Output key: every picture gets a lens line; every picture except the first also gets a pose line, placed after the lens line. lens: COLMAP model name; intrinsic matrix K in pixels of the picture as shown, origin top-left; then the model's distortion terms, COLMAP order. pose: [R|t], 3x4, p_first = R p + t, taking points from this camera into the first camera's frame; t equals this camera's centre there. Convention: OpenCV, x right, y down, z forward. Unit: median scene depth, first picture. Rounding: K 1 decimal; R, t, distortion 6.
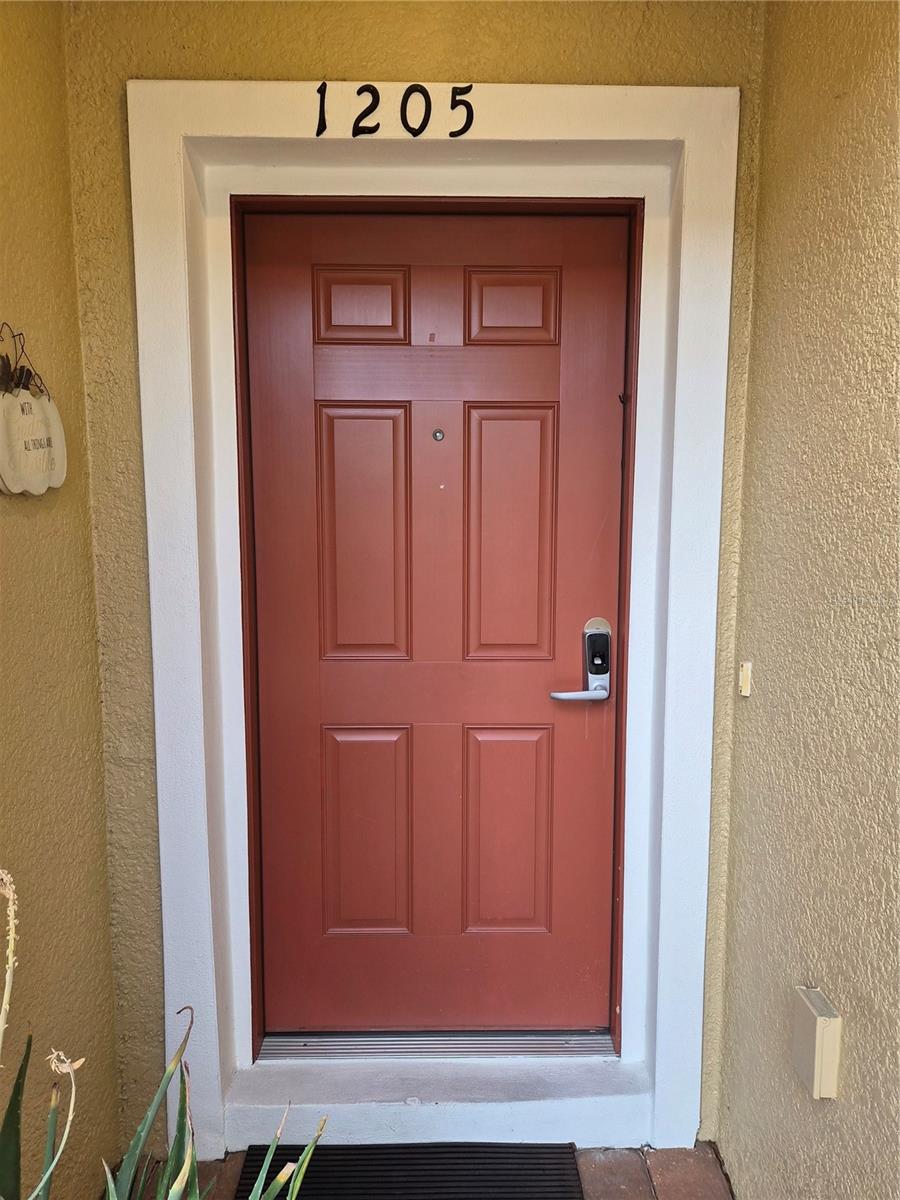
lens RADIAL K [[806.3, 0, 452.7], [0, 806.3, 599.3], [0, 0, 1]] dist [0.060453, -0.038312]
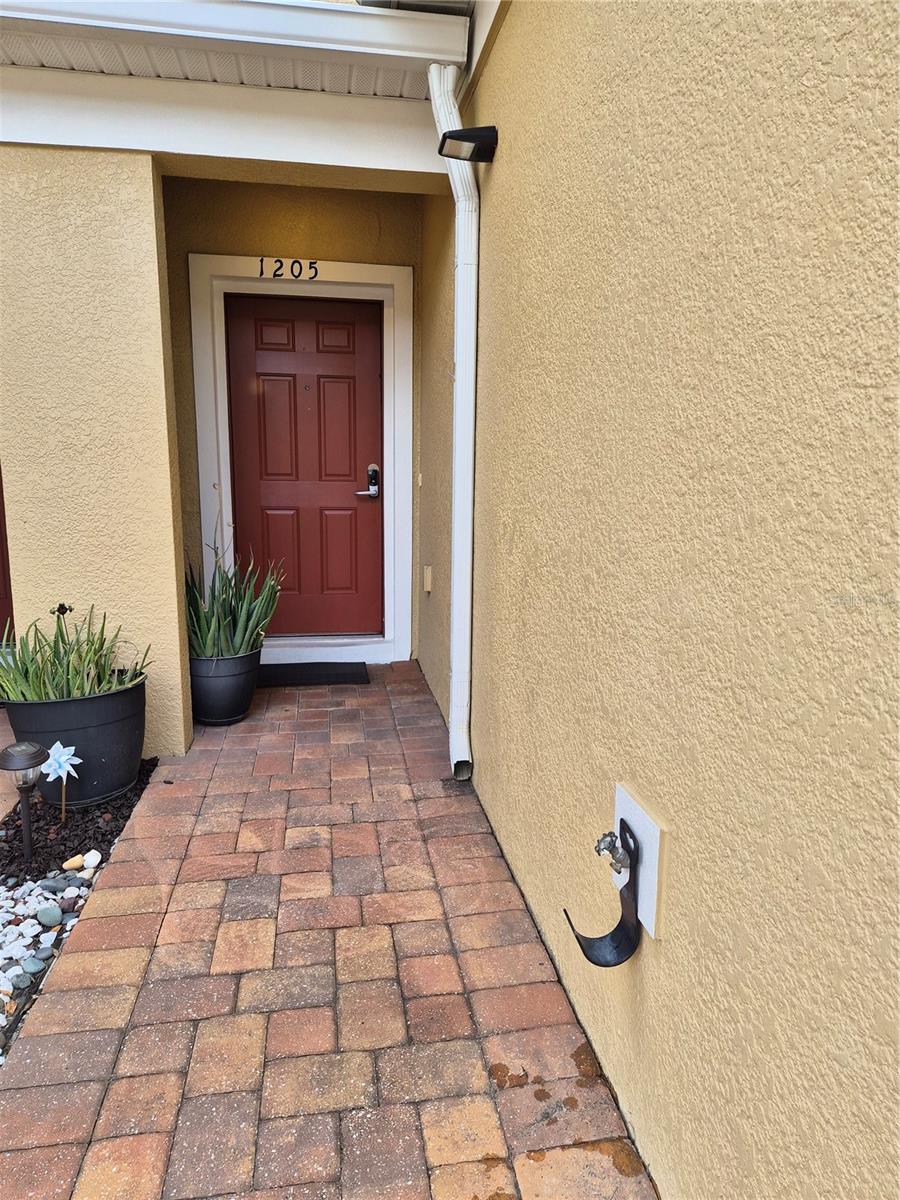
lens RADIAL K [[806.3, 0, 450.1], [0, 806.3, 599.7], [0, 0, 1]] dist [0.060453, -0.038312]
pose [[0.987577, -0.017050, 0.156205, 0.016558], [0.010786, 0.999107, 0.040864, 0.361009], [-0.156763, -0.038671, 0.986879, -1.605877]]
